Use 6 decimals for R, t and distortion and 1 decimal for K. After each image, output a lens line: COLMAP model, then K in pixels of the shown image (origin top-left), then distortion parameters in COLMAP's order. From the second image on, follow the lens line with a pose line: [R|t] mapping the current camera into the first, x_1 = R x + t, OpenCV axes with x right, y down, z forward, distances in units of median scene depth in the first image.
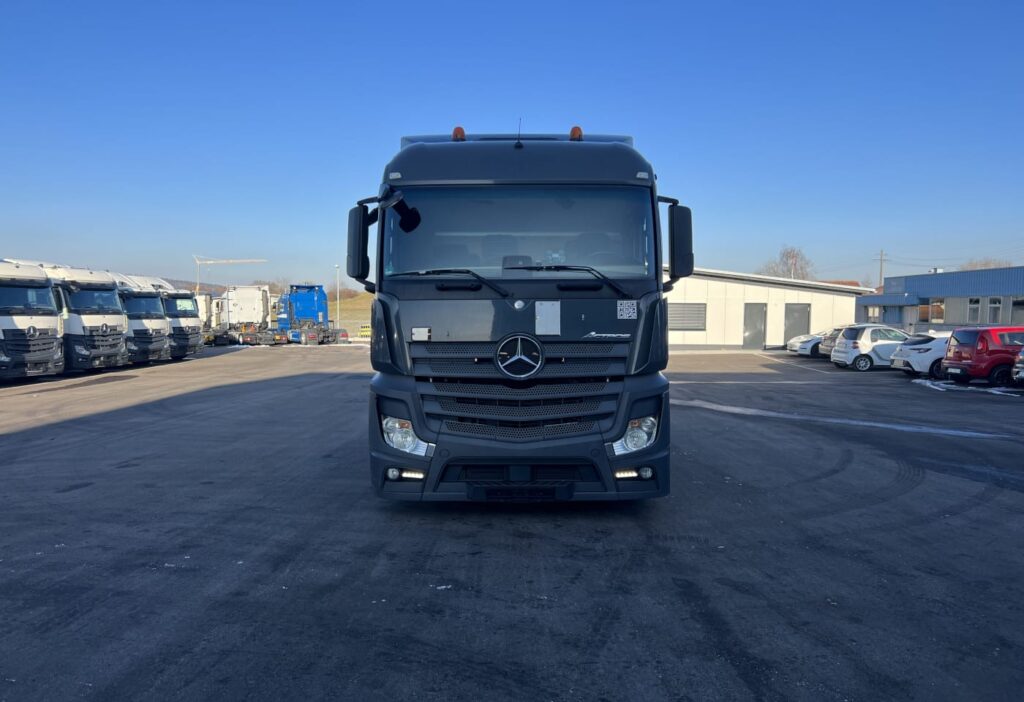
lens RADIAL K [[767.2, 0, 513.3], [0, 767.2, 368.5], [0, 0, 1]] dist [0.053692, -0.048464]
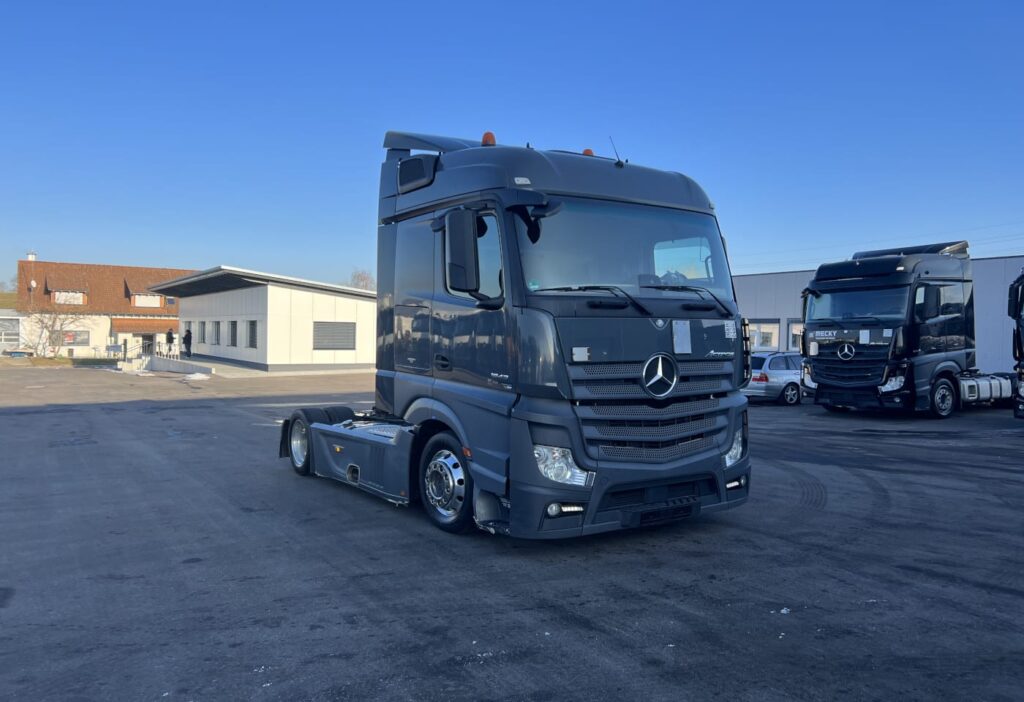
lens RADIAL K [[772.6, 0, 512.0], [0, 772.6, 351.0], [0, 0, 1]] dist [0.051208, -0.052806]
pose [[0.840651, -0.006933, 0.541532, -0.689486], [0.032539, 0.998758, -0.037725, -0.015563], [-0.540598, 0.049335, 0.839833, 0.258004]]
